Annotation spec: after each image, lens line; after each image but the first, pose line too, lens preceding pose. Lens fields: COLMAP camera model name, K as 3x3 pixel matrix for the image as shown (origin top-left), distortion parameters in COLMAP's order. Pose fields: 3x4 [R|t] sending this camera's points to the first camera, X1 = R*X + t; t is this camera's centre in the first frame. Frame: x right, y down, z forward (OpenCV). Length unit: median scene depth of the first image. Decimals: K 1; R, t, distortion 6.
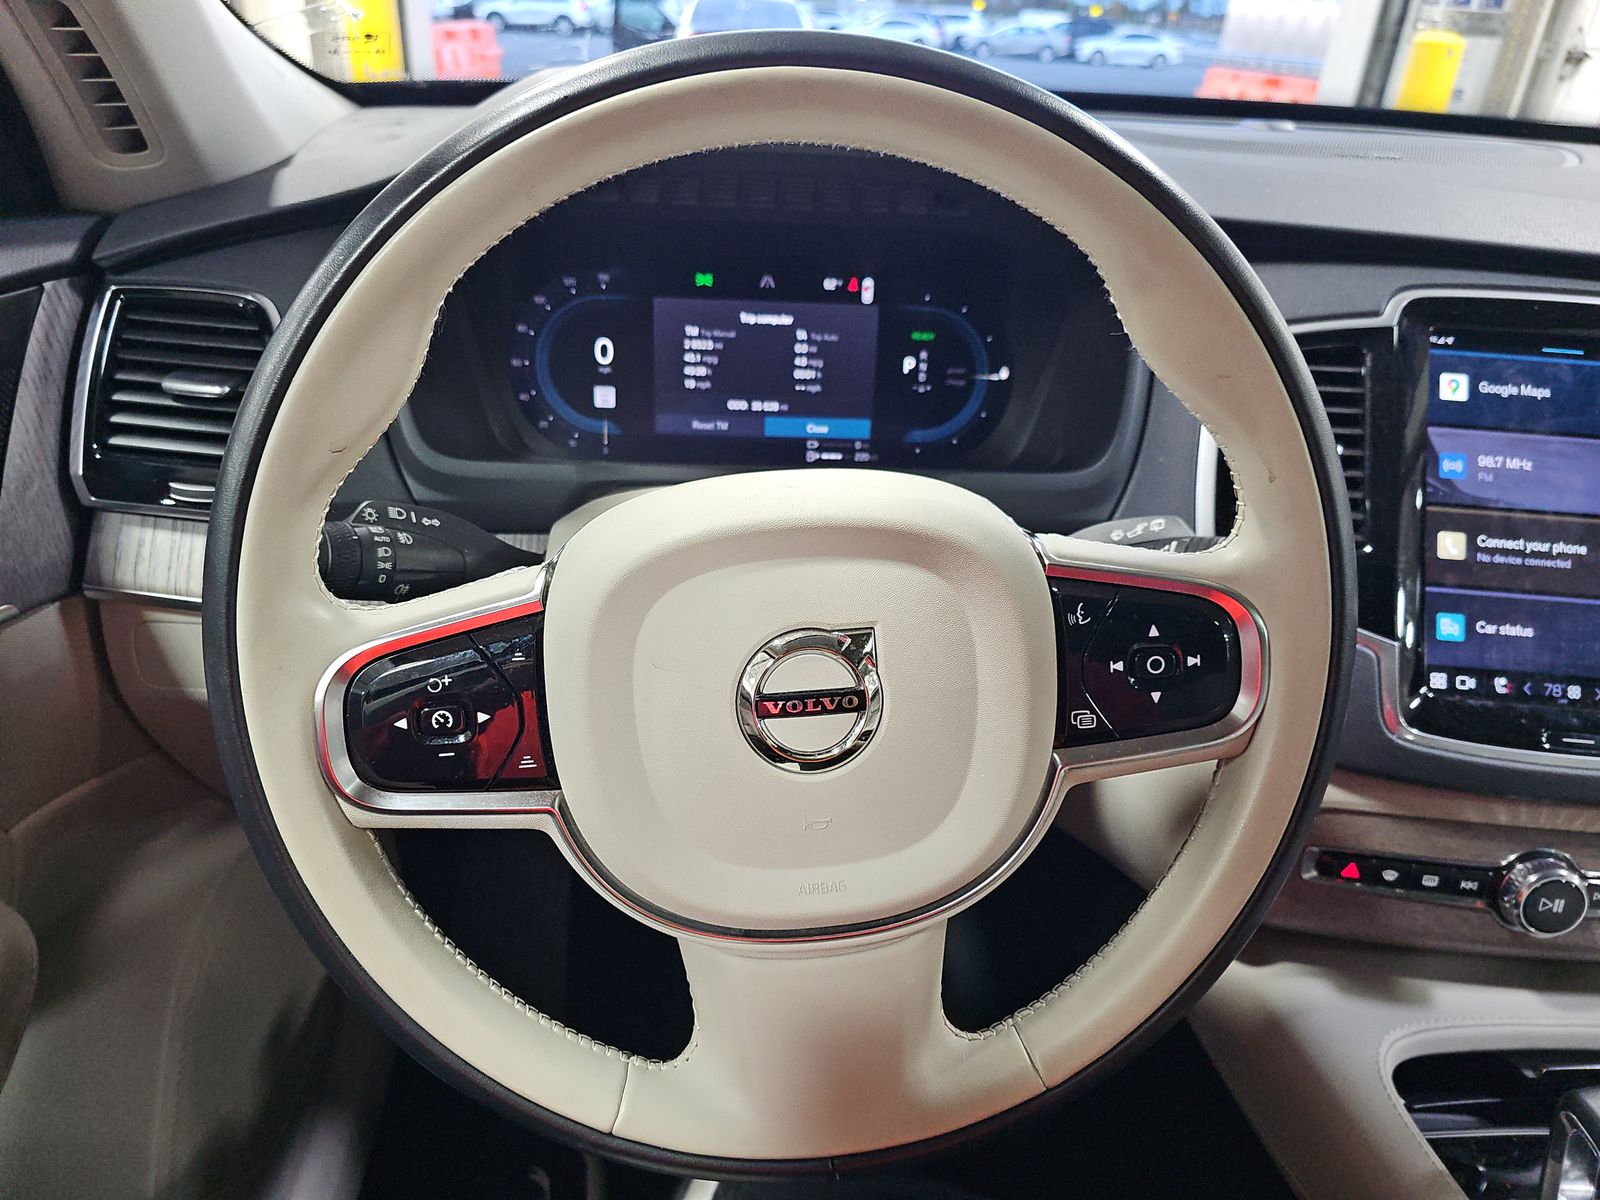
lens RADIAL K [[1079.1, 0, 800.0], [0, 1079.1, 600.0], [0, 0, 1]] dist [0.070259, -0.038848]
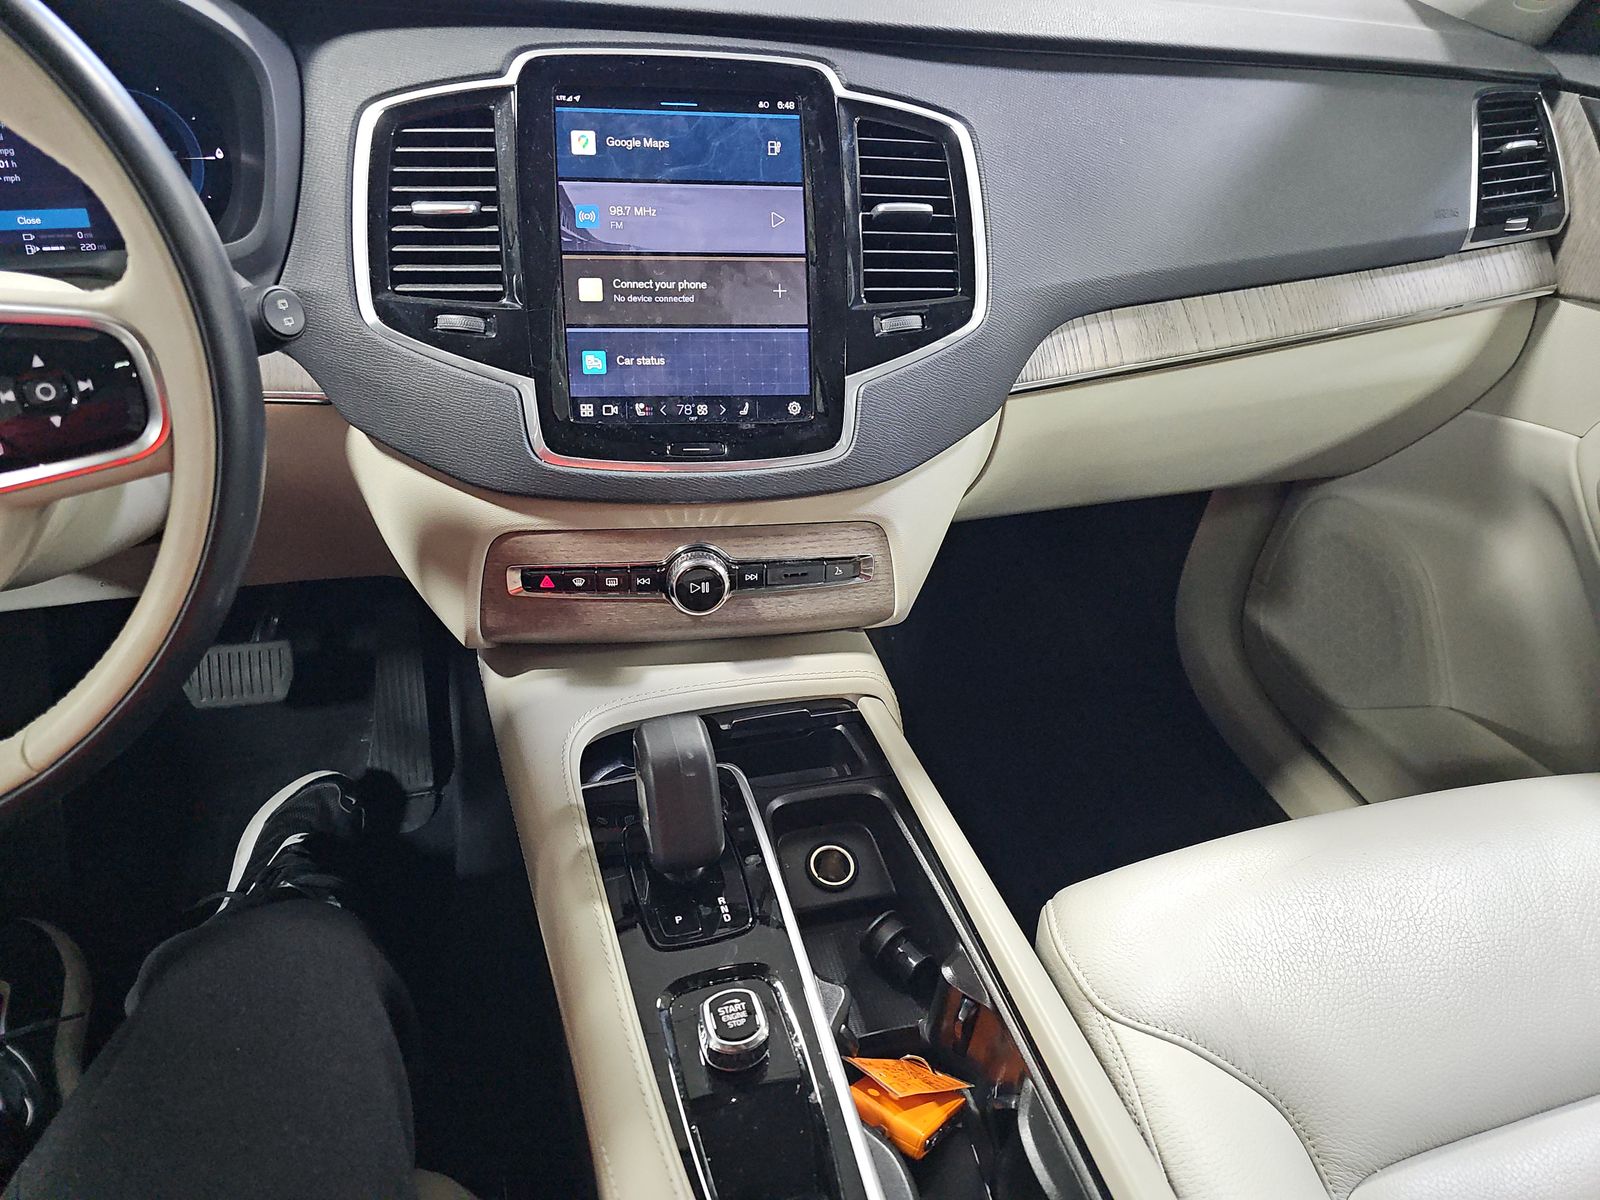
lens RADIAL K [[1079.1, 0, 800.0], [0, 1079.1, 600.0], [0, 0, 1]] dist [0.070259, -0.038848]
pose [[0.983215, -0.122093, 0.135576, 0.558711], [0.101663, 0.983663, 0.148565, 0.110570], [-0.151500, -0.132289, 0.979565, -0.162640]]
